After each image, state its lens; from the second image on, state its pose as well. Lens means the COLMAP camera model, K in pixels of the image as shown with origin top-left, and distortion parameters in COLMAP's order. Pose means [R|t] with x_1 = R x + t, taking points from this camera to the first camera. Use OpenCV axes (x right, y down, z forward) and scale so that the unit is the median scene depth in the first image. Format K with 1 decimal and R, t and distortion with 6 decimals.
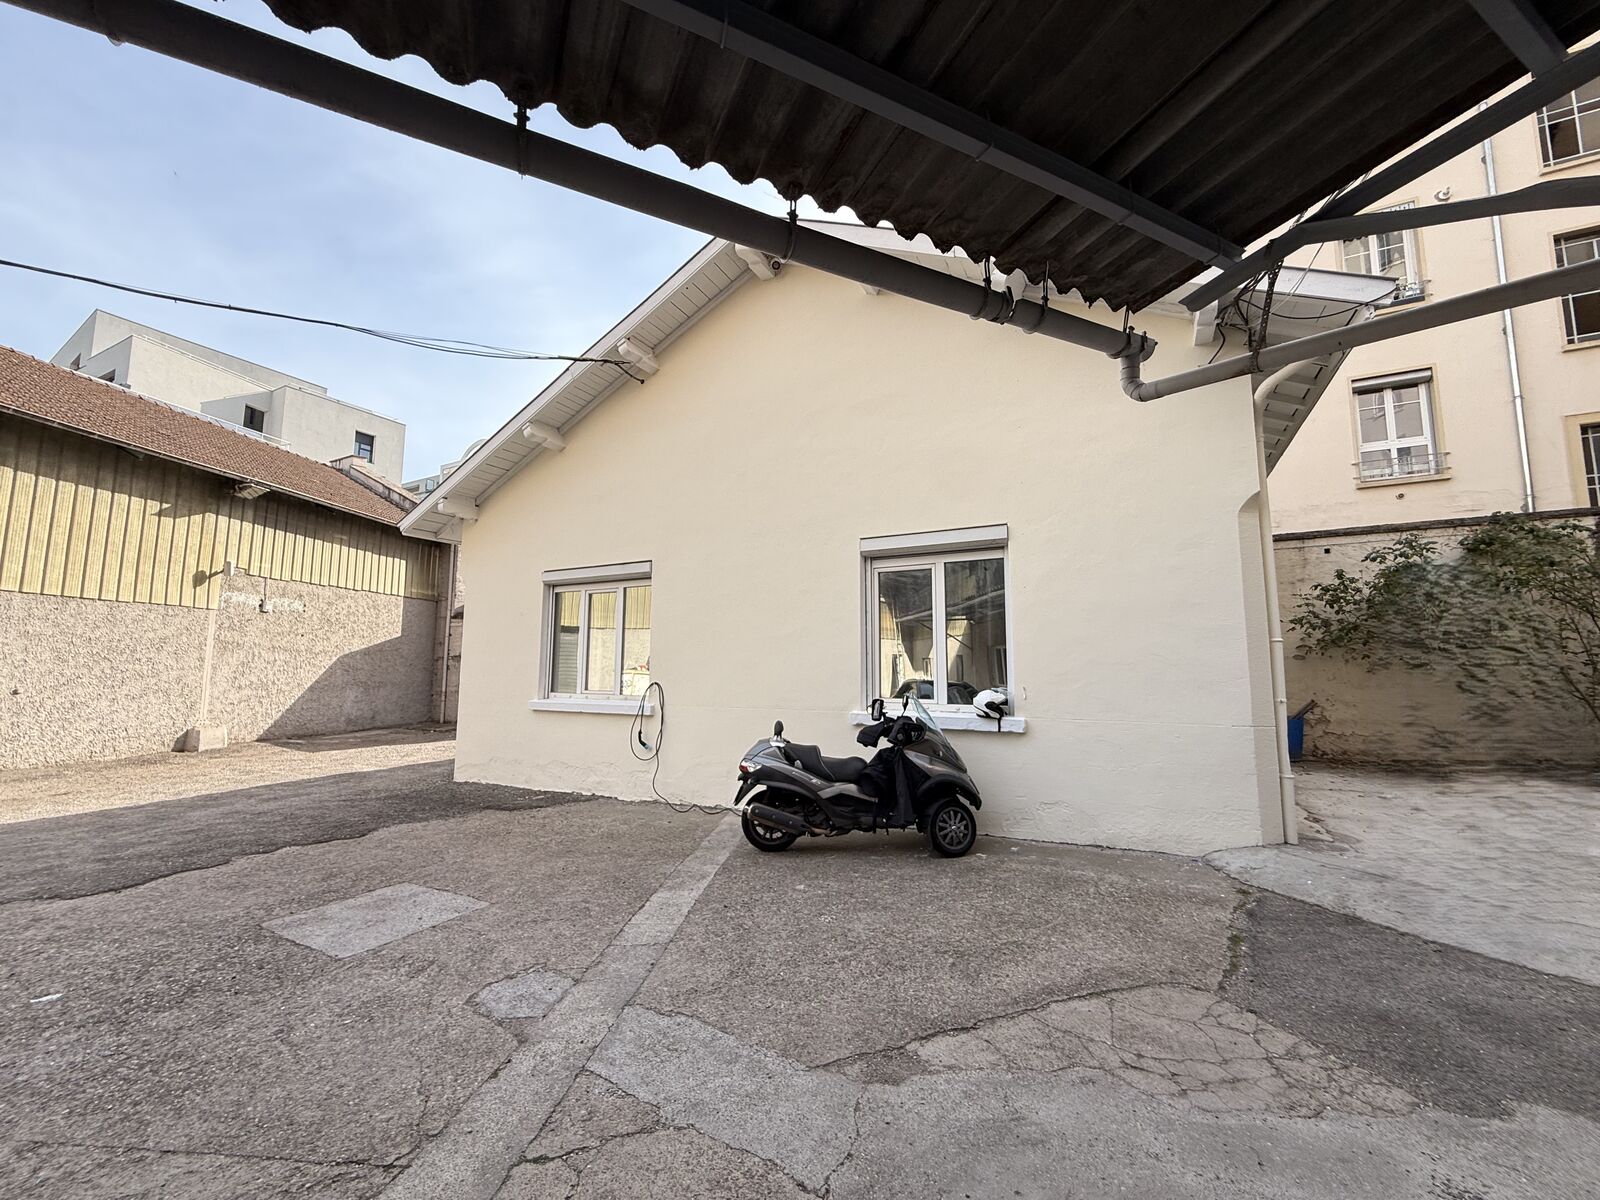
lens RADIAL K [[638.4, 0, 796.4], [0, 638.4, 599.3], [0, 0, 1]] dist [-0.001690, 0.000198]
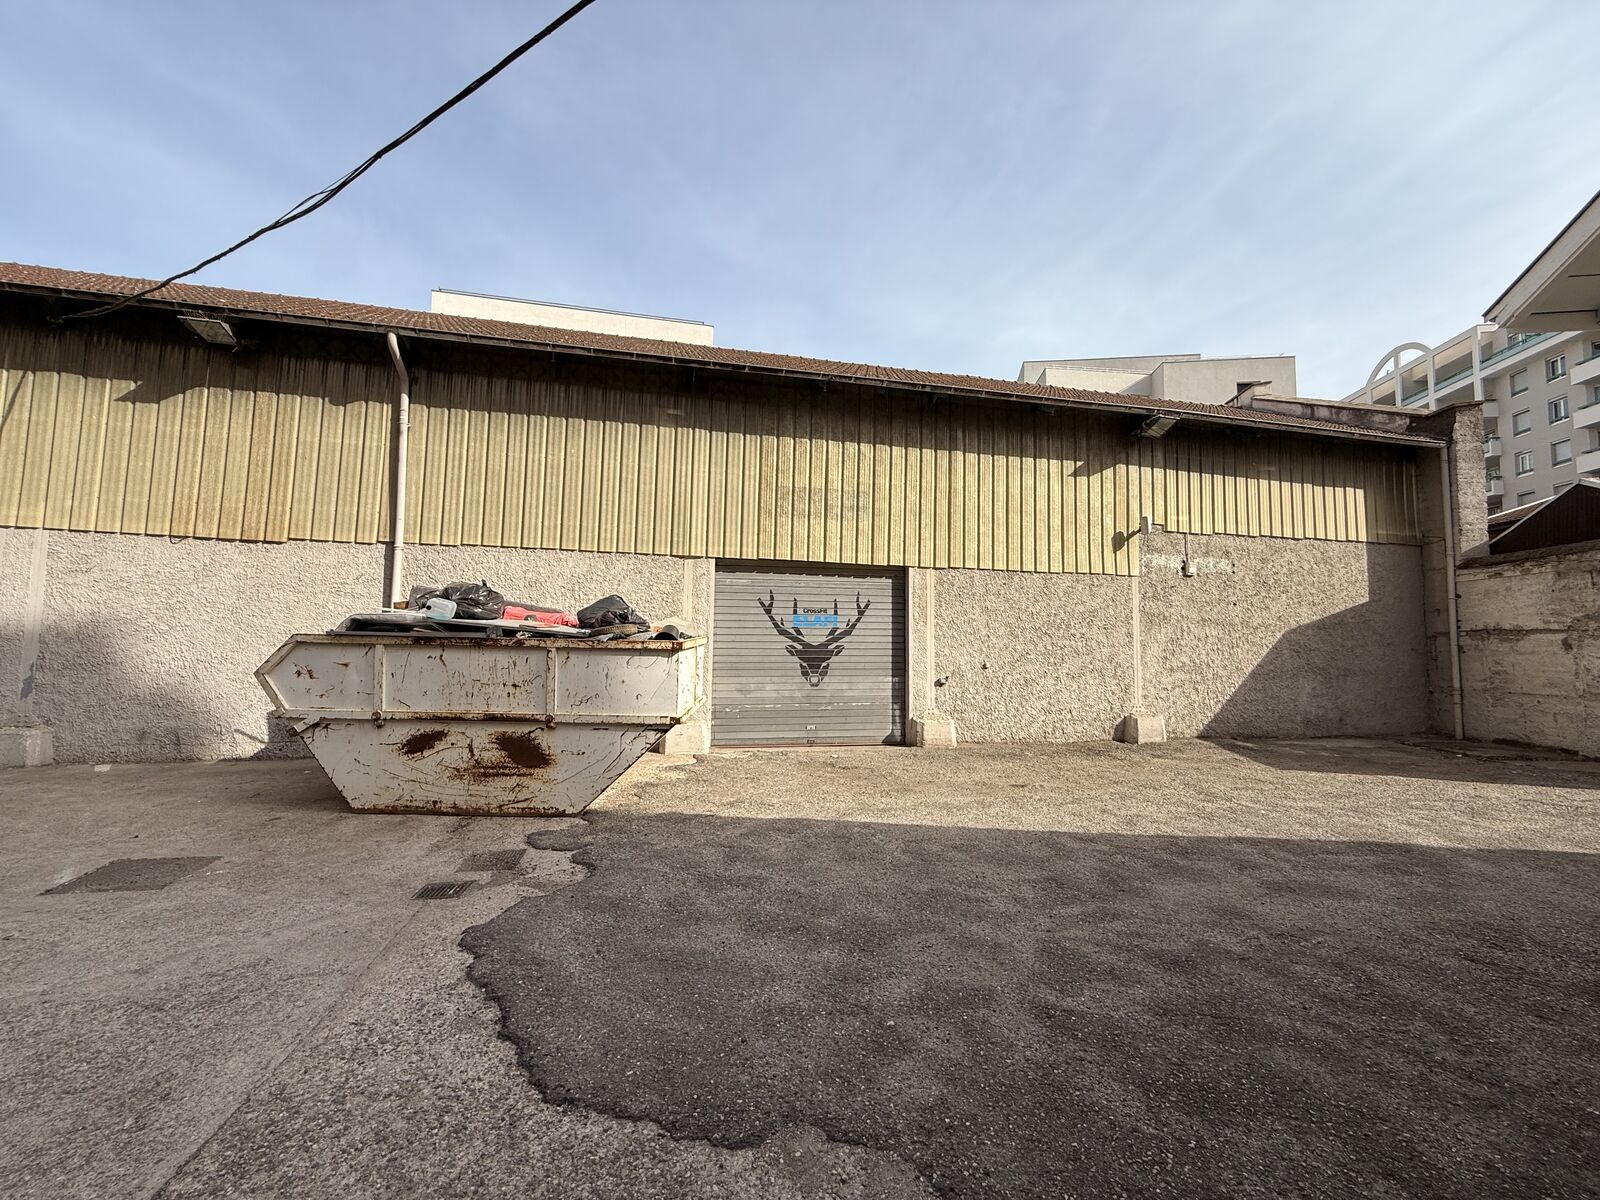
lens RADIAL K [[638.4, 0, 796.4], [0, 638.4, 599.3], [0, 0, 1]] dist [-0.001690, 0.000198]
pose [[0.349378, -0.060500, -0.935027, -0.274313], [0.086309, 0.995749, -0.032179, 0.033699], [0.932998, -0.069458, 0.353114, 0.272353]]
